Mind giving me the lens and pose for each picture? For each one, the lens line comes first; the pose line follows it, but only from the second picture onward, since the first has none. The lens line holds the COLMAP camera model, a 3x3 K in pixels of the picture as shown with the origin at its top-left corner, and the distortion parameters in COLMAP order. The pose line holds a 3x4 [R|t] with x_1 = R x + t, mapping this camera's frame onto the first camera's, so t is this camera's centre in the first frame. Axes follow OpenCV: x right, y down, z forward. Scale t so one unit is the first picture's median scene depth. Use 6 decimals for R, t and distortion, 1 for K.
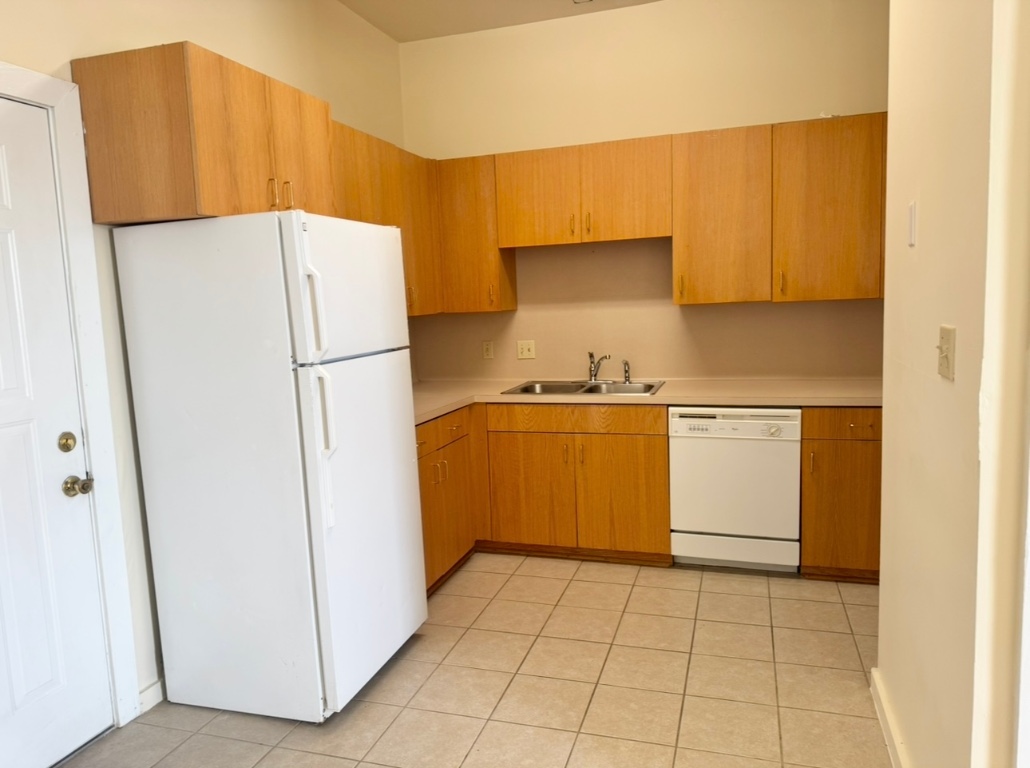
lens RADIAL K [[727.4, 0, 516.9], [0, 727.4, 384.0], [0, 0, 1]] dist [0.075827, -0.000631]
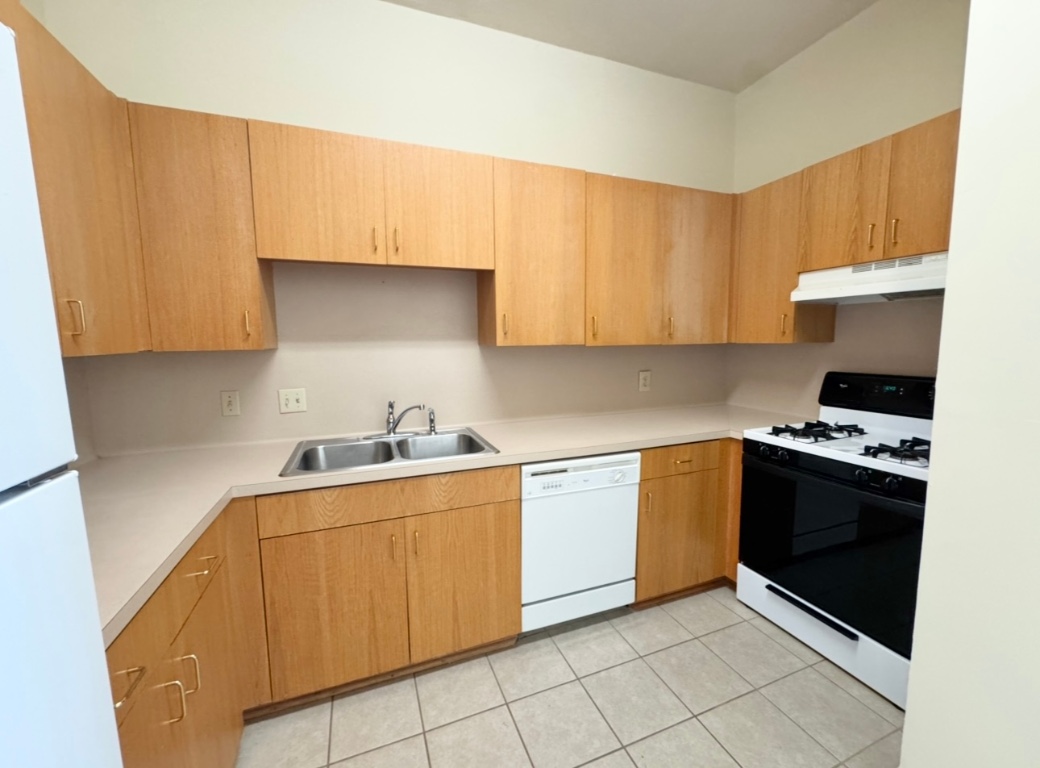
lens RADIAL K [[411.3, 0, 521.0], [0, 411.3, 385.5], [0, 0, 1]] dist [-0.005906, 0.000588]
pose [[0.779720, -0.035683, 0.625110, -0.083392], [0.051394, 0.998653, -0.007100, -0.055643], [-0.624015, 0.037663, 0.780504, 0.595239]]
